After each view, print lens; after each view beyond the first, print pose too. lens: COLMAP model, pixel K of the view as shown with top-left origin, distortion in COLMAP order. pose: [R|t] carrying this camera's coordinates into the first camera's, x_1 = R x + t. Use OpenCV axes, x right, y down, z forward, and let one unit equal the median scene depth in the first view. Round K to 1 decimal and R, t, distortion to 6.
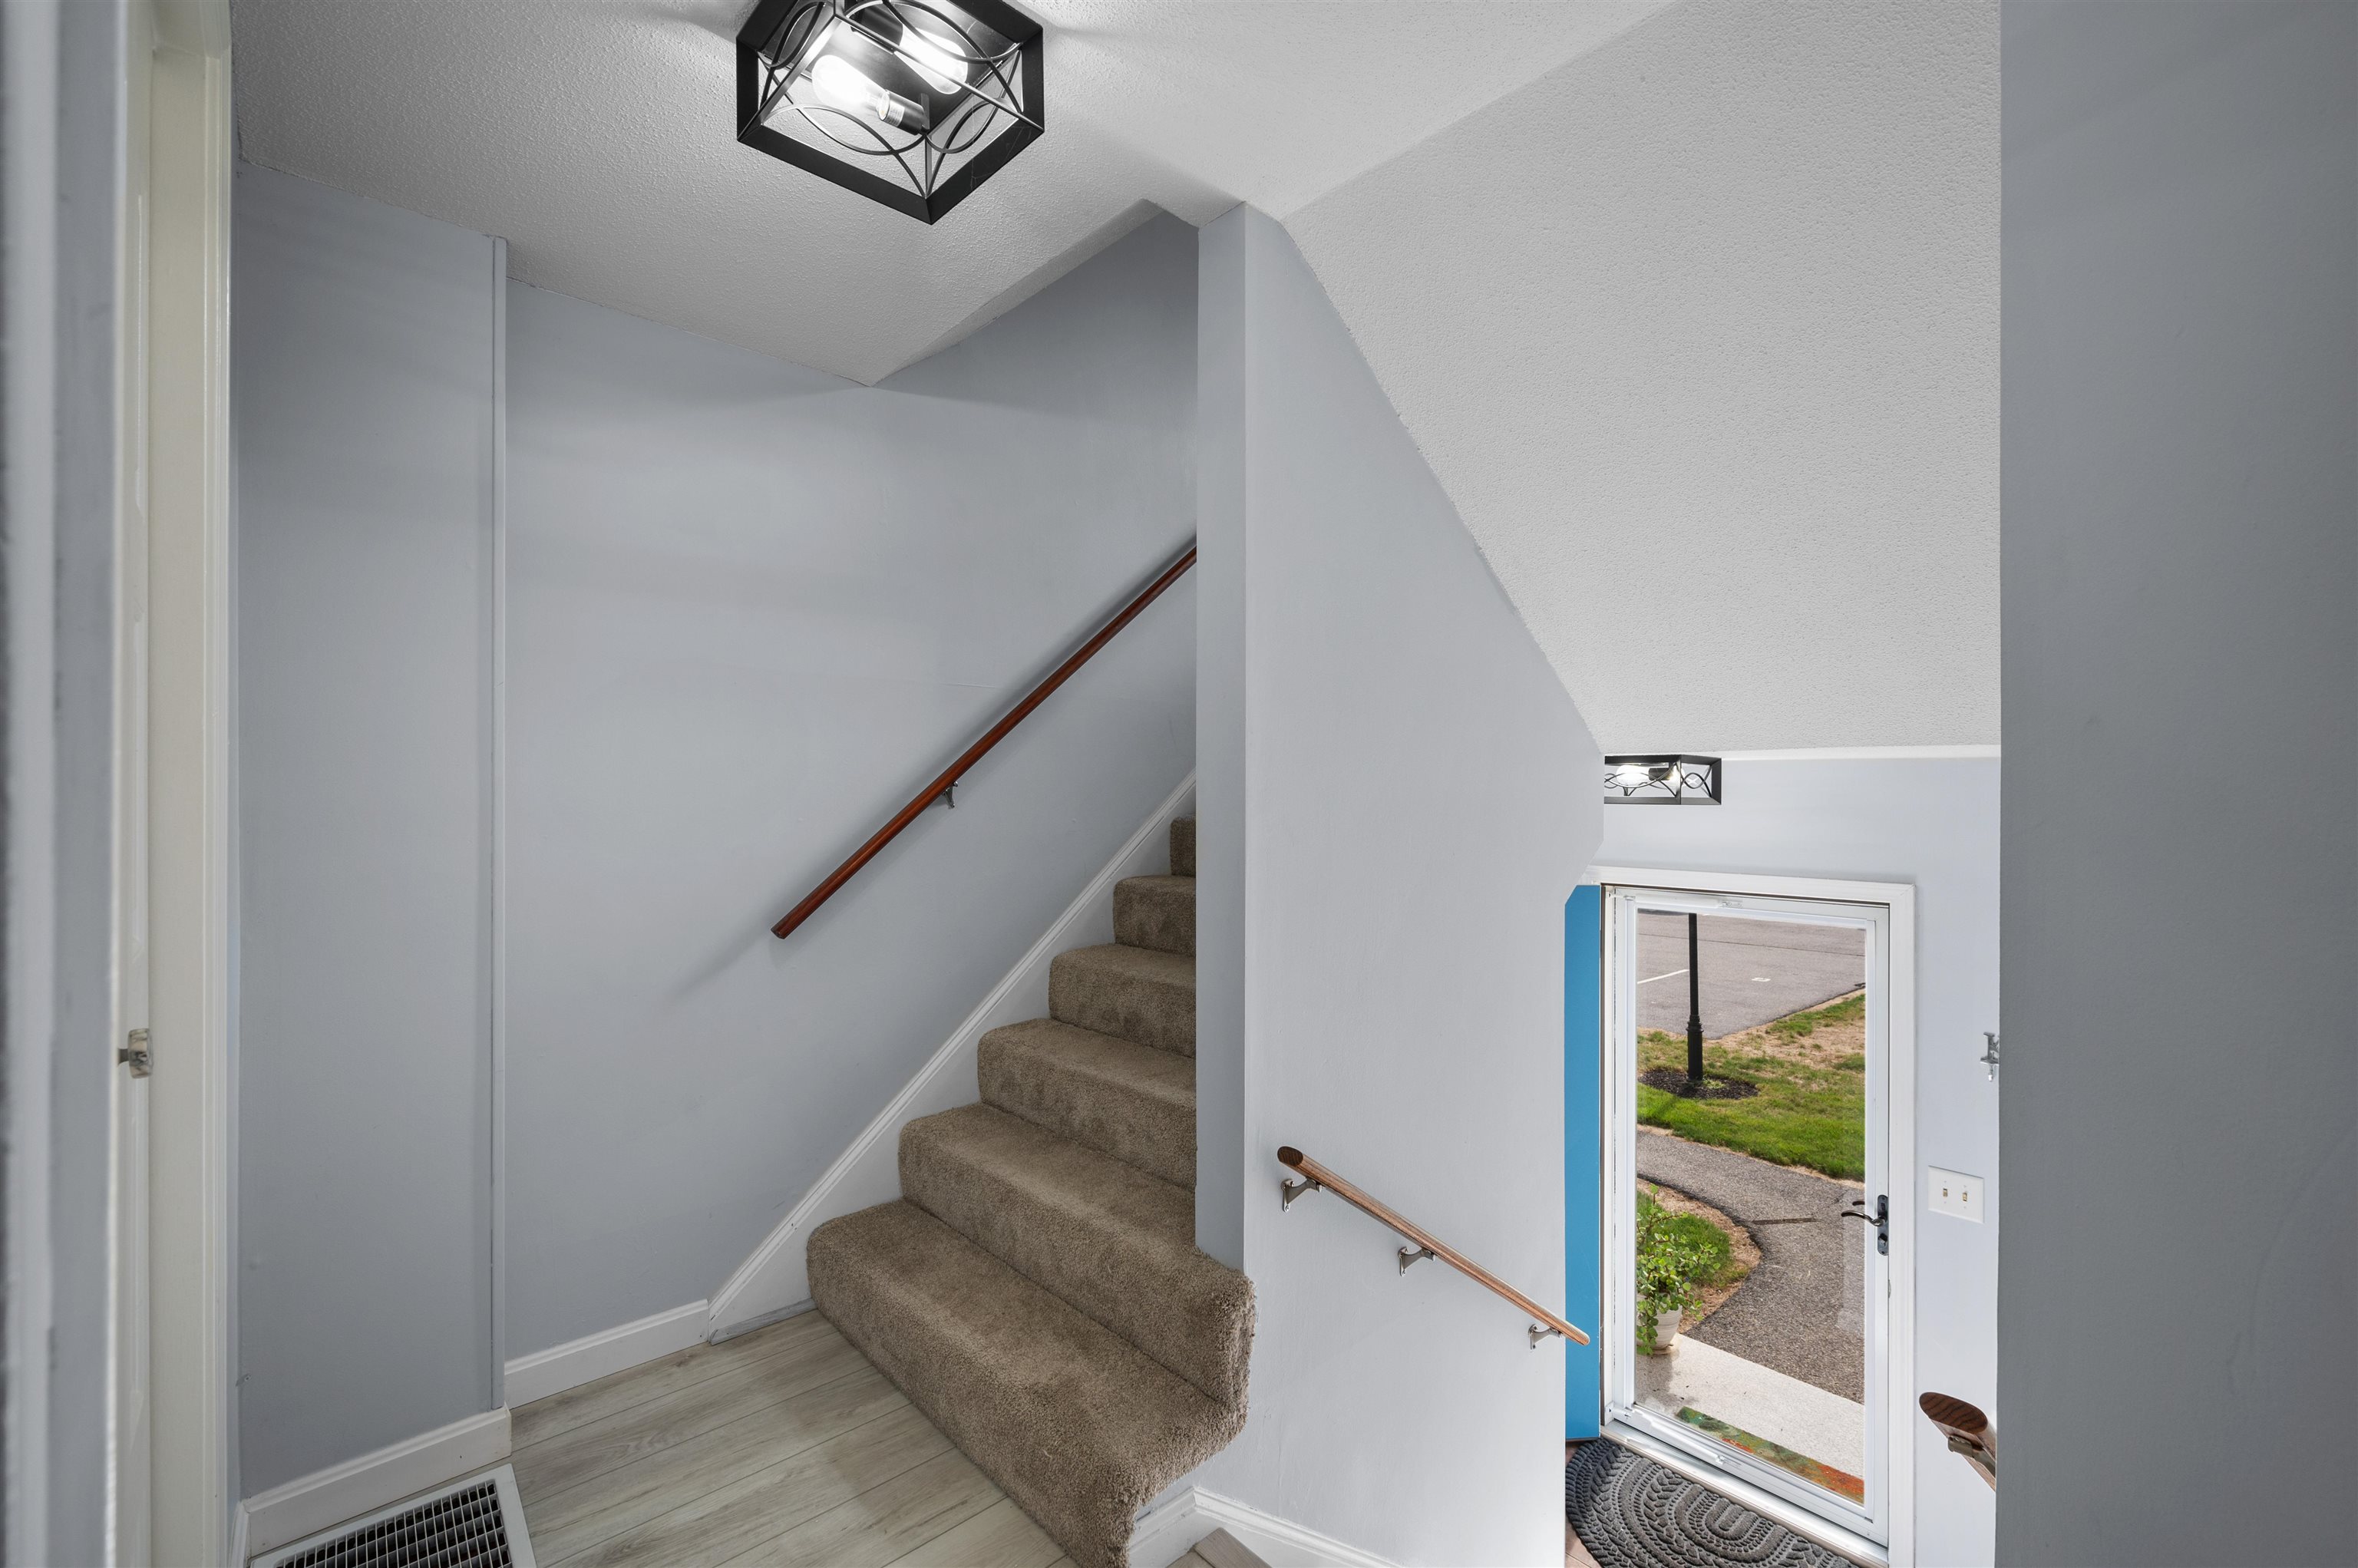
lens RADIAL K [[975.2, 0, 1196.4], [0, 975.2, 789.0], [0, 0, 1]] dist [-0.002126, -0.000261]
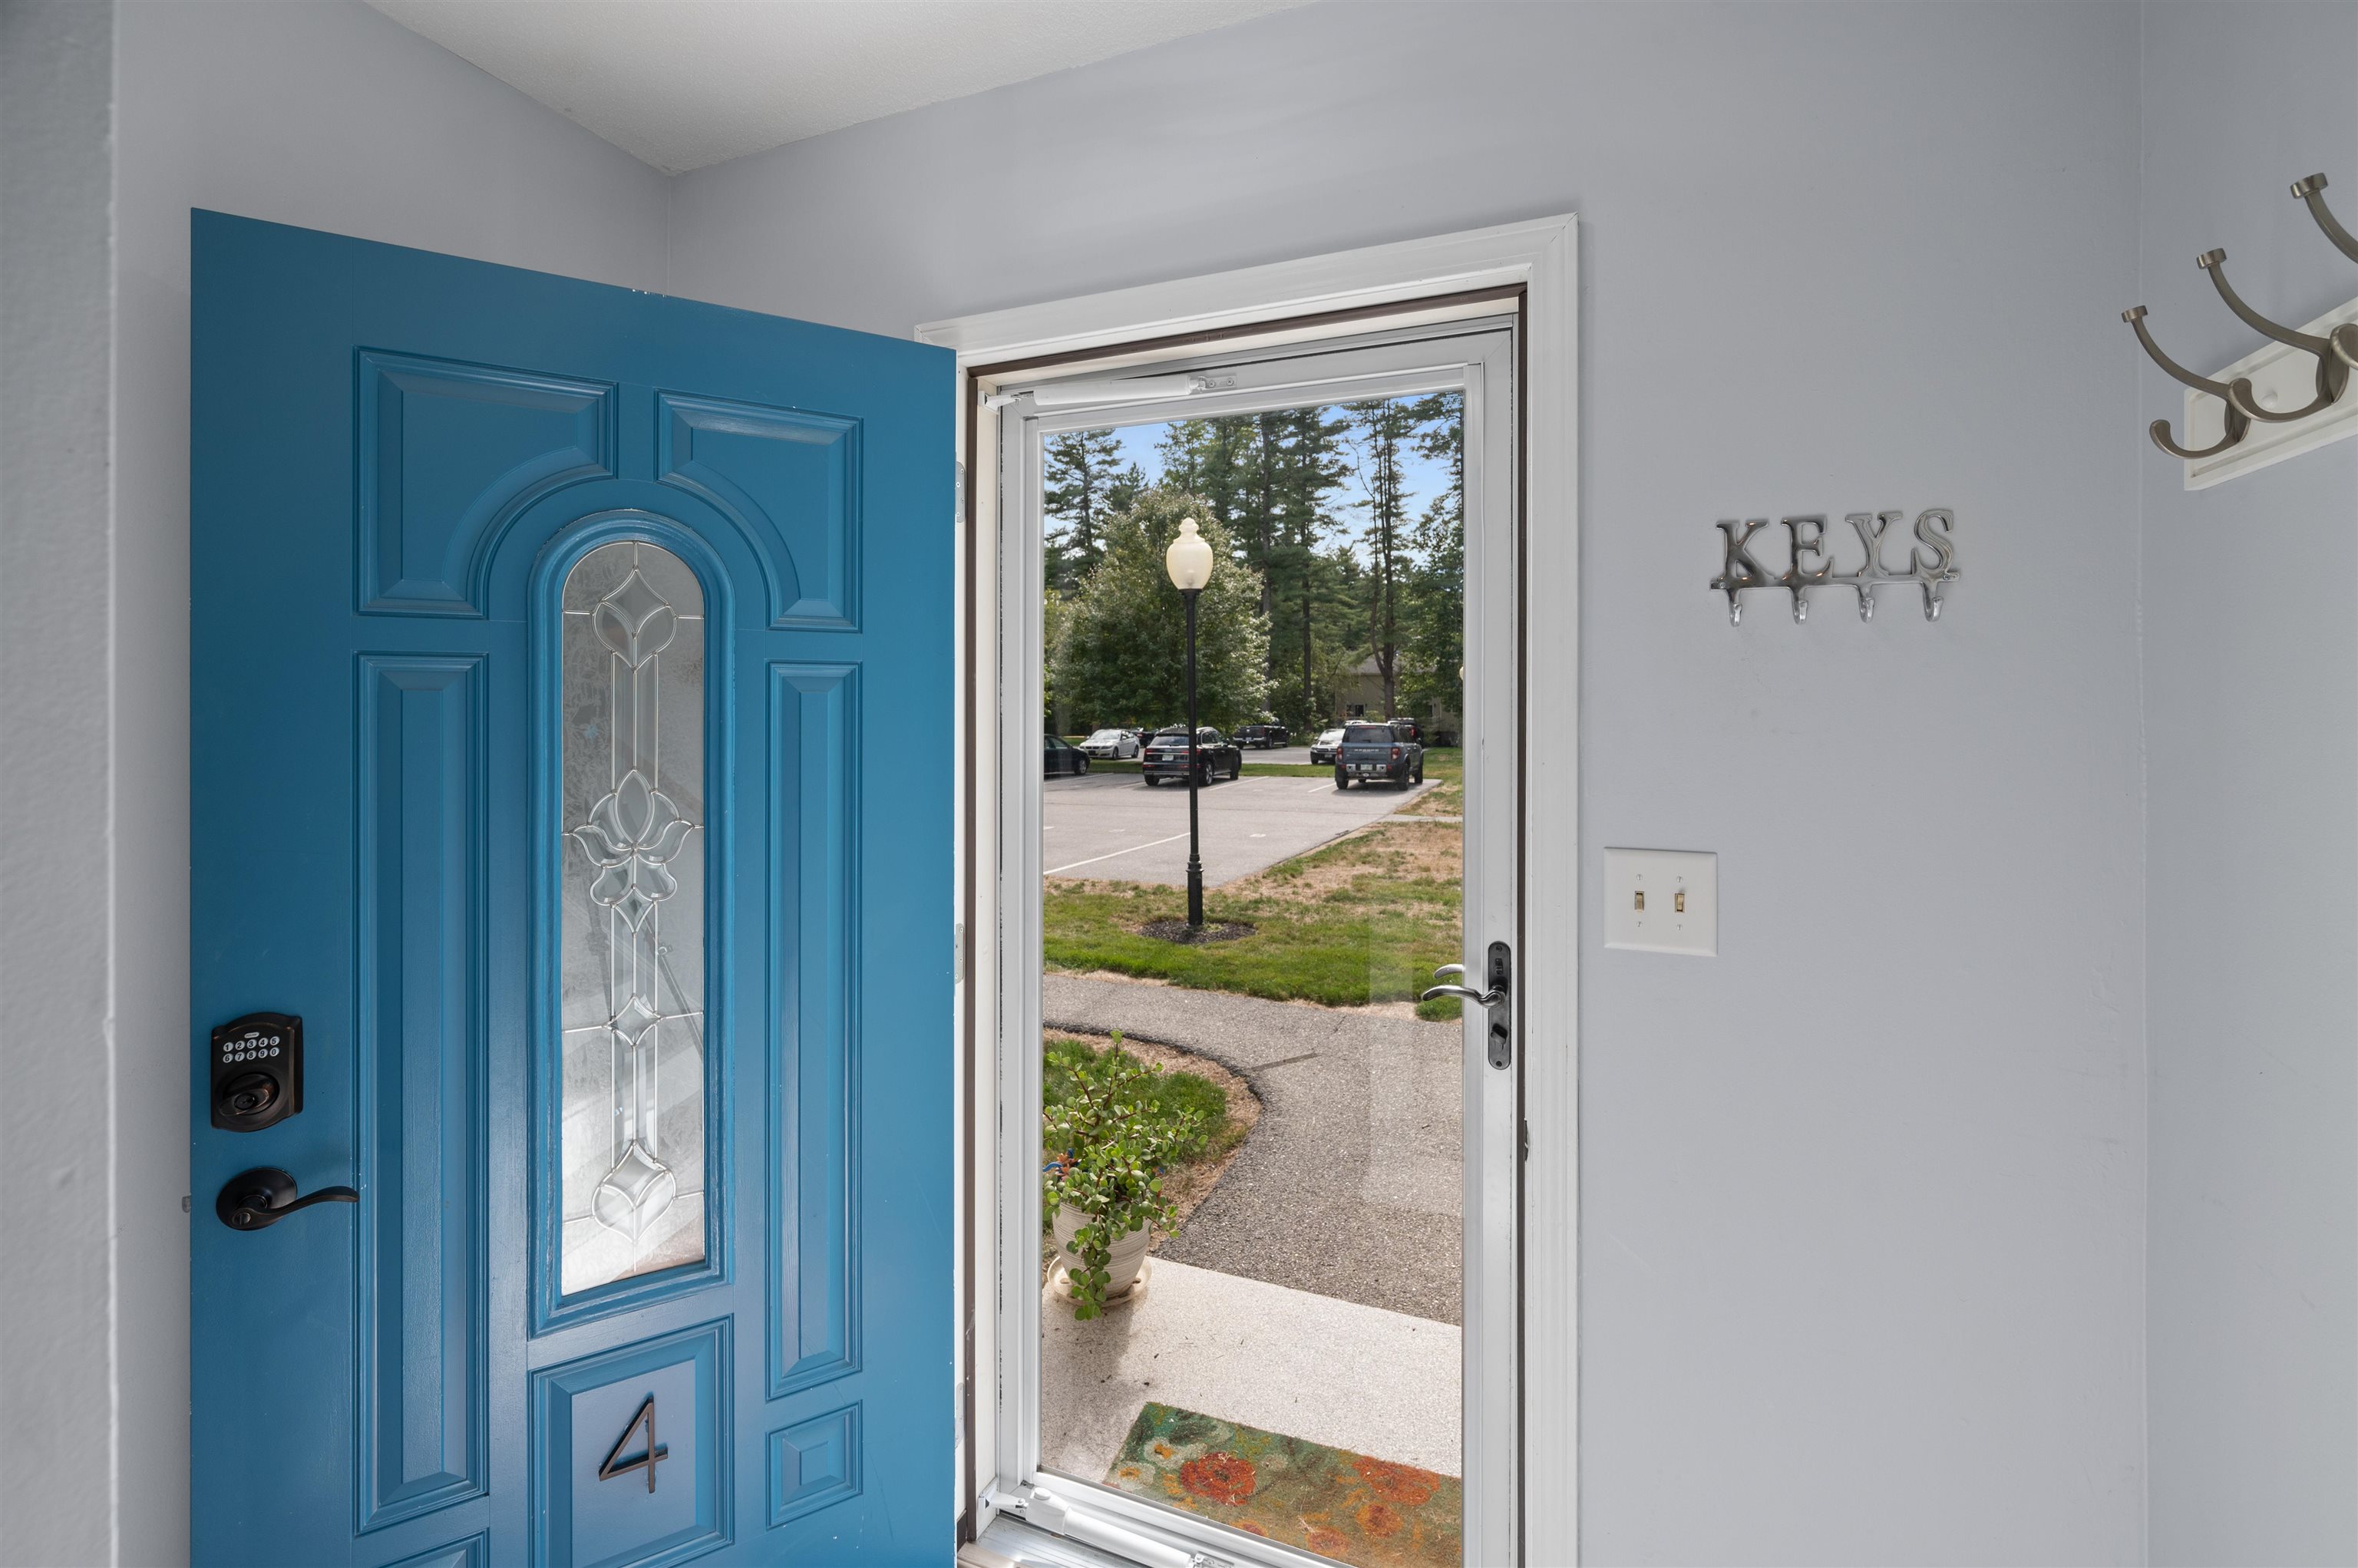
lens RADIAL K [[975.2, 0, 1178.4], [0, 975.2, 709.0], [0, 0, 1]] dist [-0.002126, -0.000261]
pose [[0.902700, -0.001699, 0.430267, 0.146776], [-0.001726, 0.999970, 0.007570, 0.121460], [-0.430267, -0.007576, 0.902670, 0.259063]]
